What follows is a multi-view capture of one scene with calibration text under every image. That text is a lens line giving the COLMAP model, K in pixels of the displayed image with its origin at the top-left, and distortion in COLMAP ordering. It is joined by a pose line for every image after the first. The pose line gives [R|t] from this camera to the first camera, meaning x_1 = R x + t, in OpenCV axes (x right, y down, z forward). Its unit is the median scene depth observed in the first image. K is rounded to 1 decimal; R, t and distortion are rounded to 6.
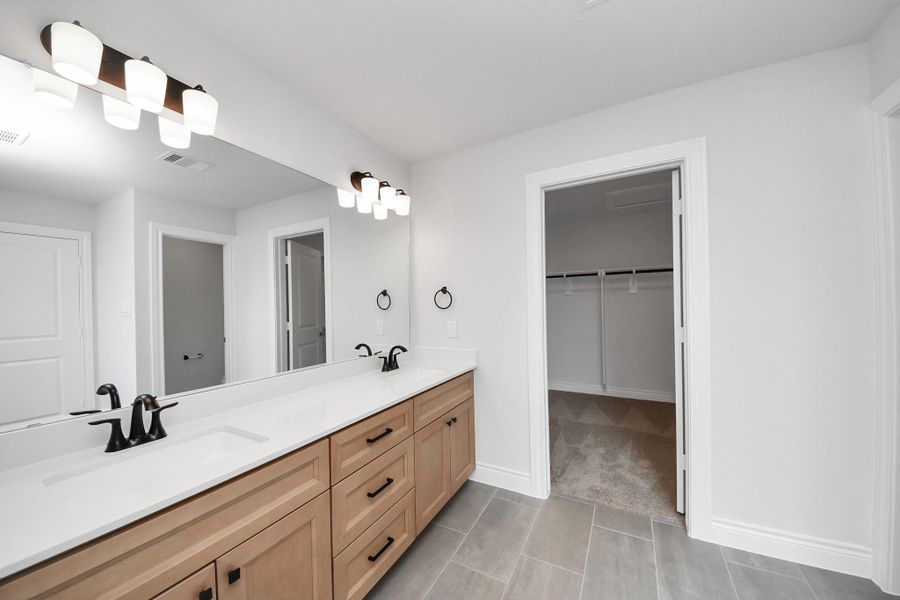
lens RADIAL K [[319.7, 0, 448.2], [0, 319.7, 303.8], [0, 0, 1]] dist [0.026038, -0.017437]
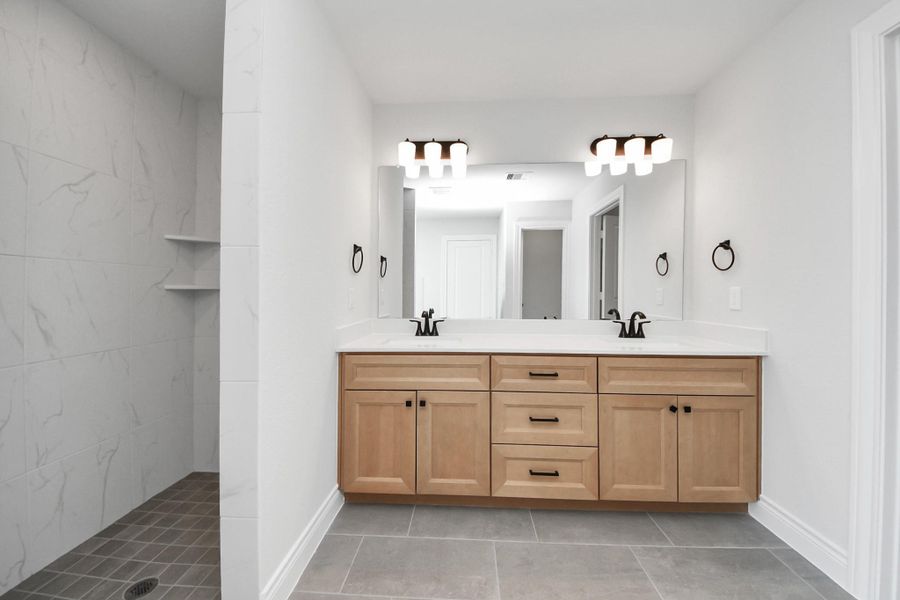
lens RADIAL K [[327.5, 0, 451.6], [0, 327.5, 287.6], [0, 0, 1]] dist [-0.001086, -0.007409]
pose [[0.426003, 0.008075, -0.904686, 0.512368], [-0.006219, 0.999963, 0.005997, 0.069402], [0.904700, 0.003071, 0.426037, 0.148357]]
